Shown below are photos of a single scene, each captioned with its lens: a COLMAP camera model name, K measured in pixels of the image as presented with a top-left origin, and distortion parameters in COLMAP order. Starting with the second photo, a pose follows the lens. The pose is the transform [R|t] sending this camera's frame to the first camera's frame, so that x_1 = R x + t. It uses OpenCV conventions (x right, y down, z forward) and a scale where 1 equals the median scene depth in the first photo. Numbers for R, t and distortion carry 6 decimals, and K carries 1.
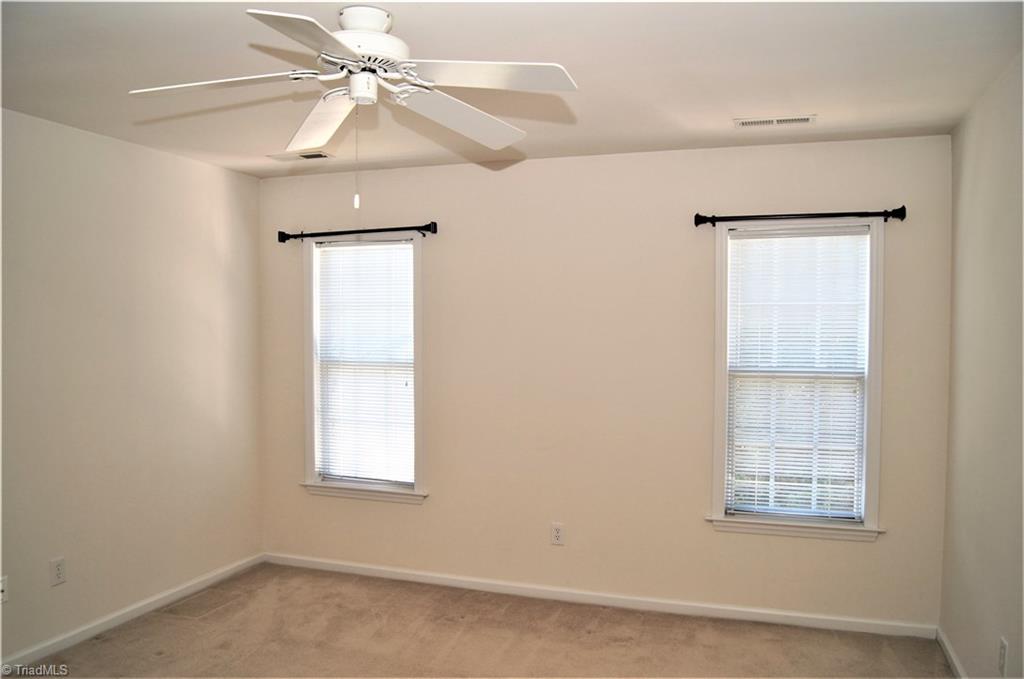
lens RADIAL K [[795.7, 0, 518.1], [0, 795.7, 355.1], [0, 0, 1]] dist [-0.079970, 0.003941]
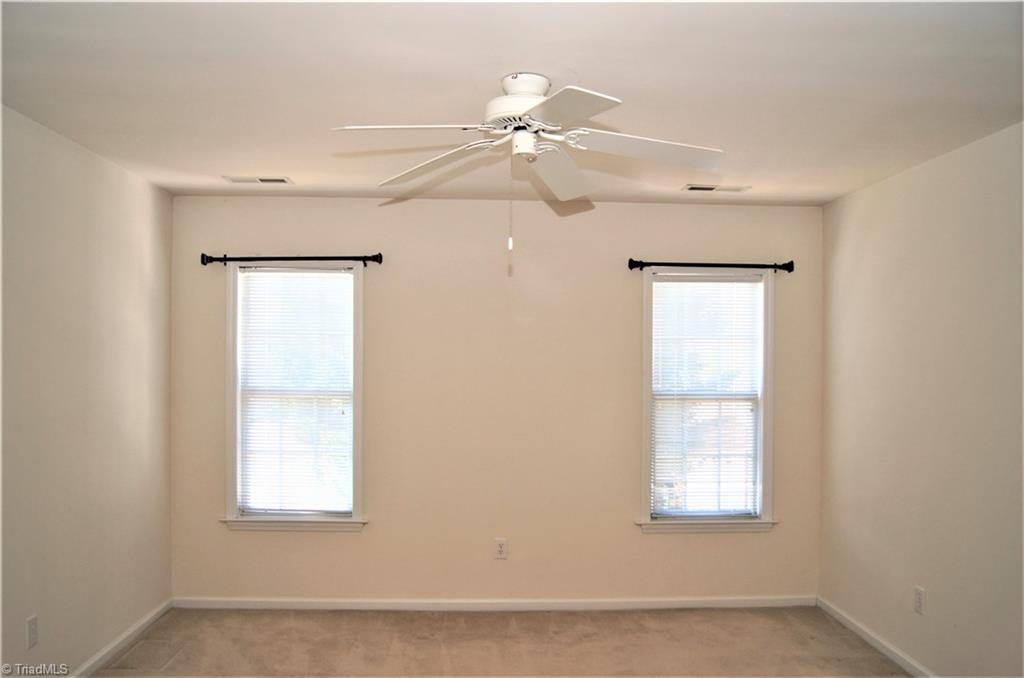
lens RADIAL K [[815.1, 0, 511.5], [0, 815.1, 360.8], [0, 0, 1]] dist [-0.081207, 0.005909]
pose [[0.929542, 0.002331, 0.368710, -0.362127], [0.008129, 0.999607, -0.026815, 0.000846], [-0.368628, 0.027923, 0.929158, -0.035586]]
